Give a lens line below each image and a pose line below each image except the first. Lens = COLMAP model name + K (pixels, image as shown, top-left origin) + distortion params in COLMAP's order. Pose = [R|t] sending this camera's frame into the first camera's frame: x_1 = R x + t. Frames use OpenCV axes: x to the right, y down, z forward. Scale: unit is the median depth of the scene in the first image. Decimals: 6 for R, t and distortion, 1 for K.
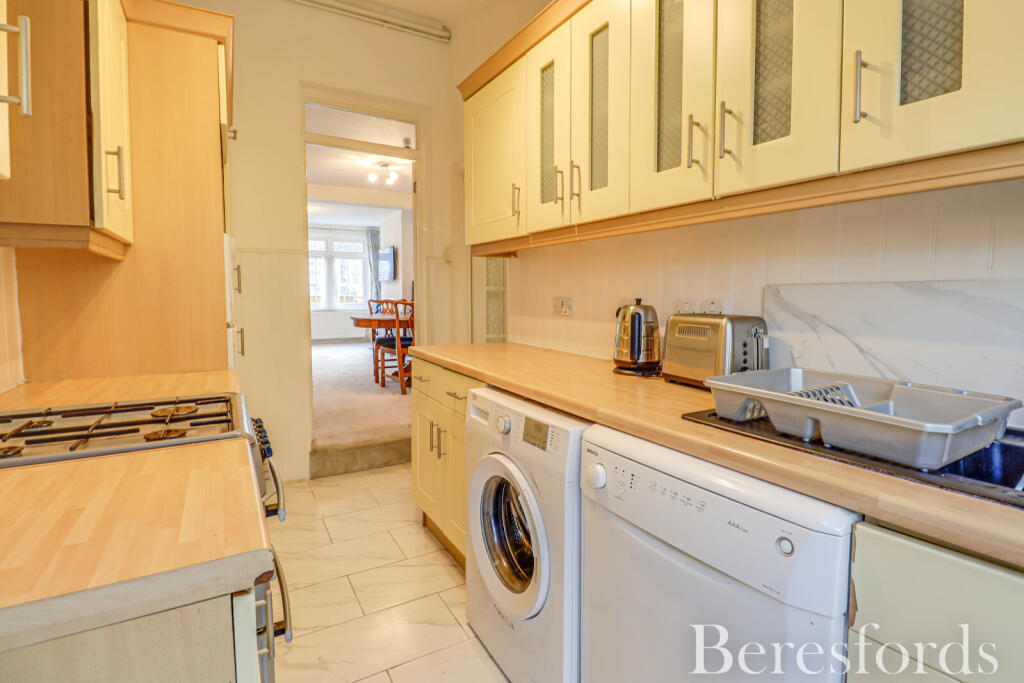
lens RADIAL K [[495.8, 0, 522.1], [0, 495.8, 323.2], [0, 0, 1]] dist [0.001367, -0.013775]
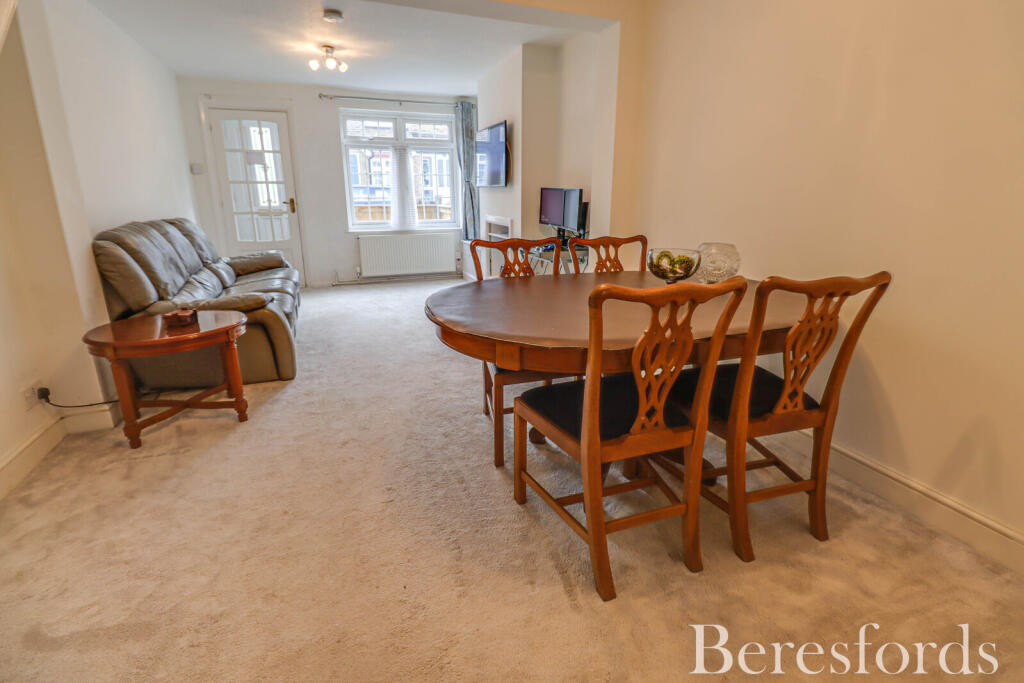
lens RADIAL K [[497.3, 0, 512.0], [0, 497.3, 341.5], [0, 0, 1]] dist [0.001838, 0.000180]
pose [[0.983178, 0.052829, -0.174841, -0.114686], [-0.012415, 0.974372, 0.224599, -0.033448], [0.182226, -0.218650, 0.958637, 0.338347]]
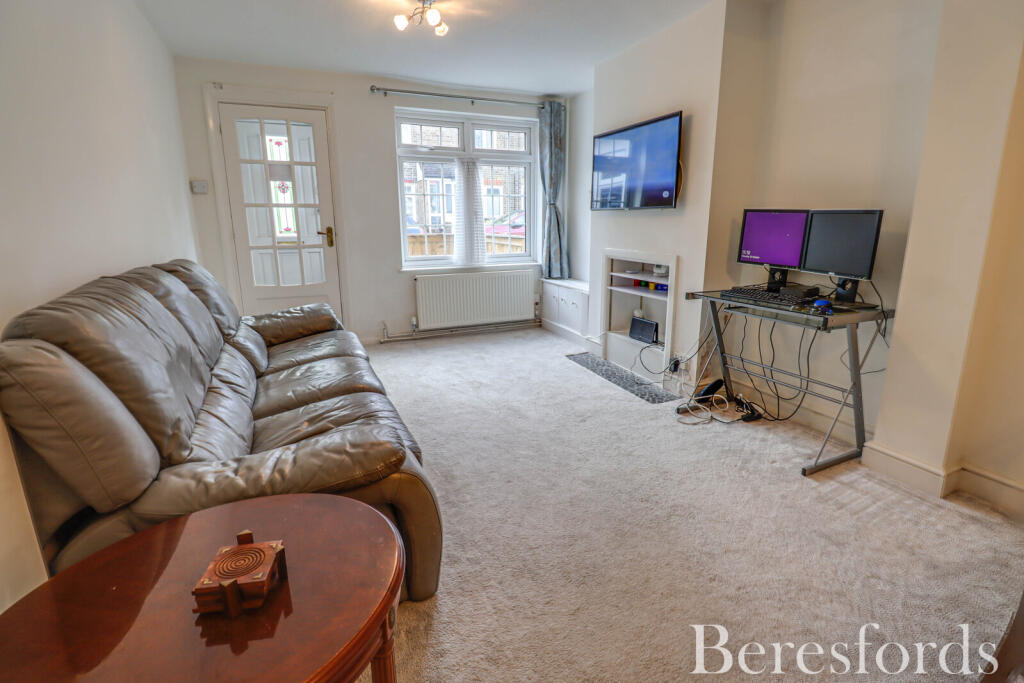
lens RADIAL K [[491.5, 0, 512.0], [0, 491.5, 341.5], [0, 0, 1]] dist [0.000069, -0.000188]
pose [[0.990578, 0.029606, -0.133715, -0.271007], [-0.005257, 0.983855, 0.178891, -0.042827], [0.136852, -0.176503, 0.974740, 0.486070]]
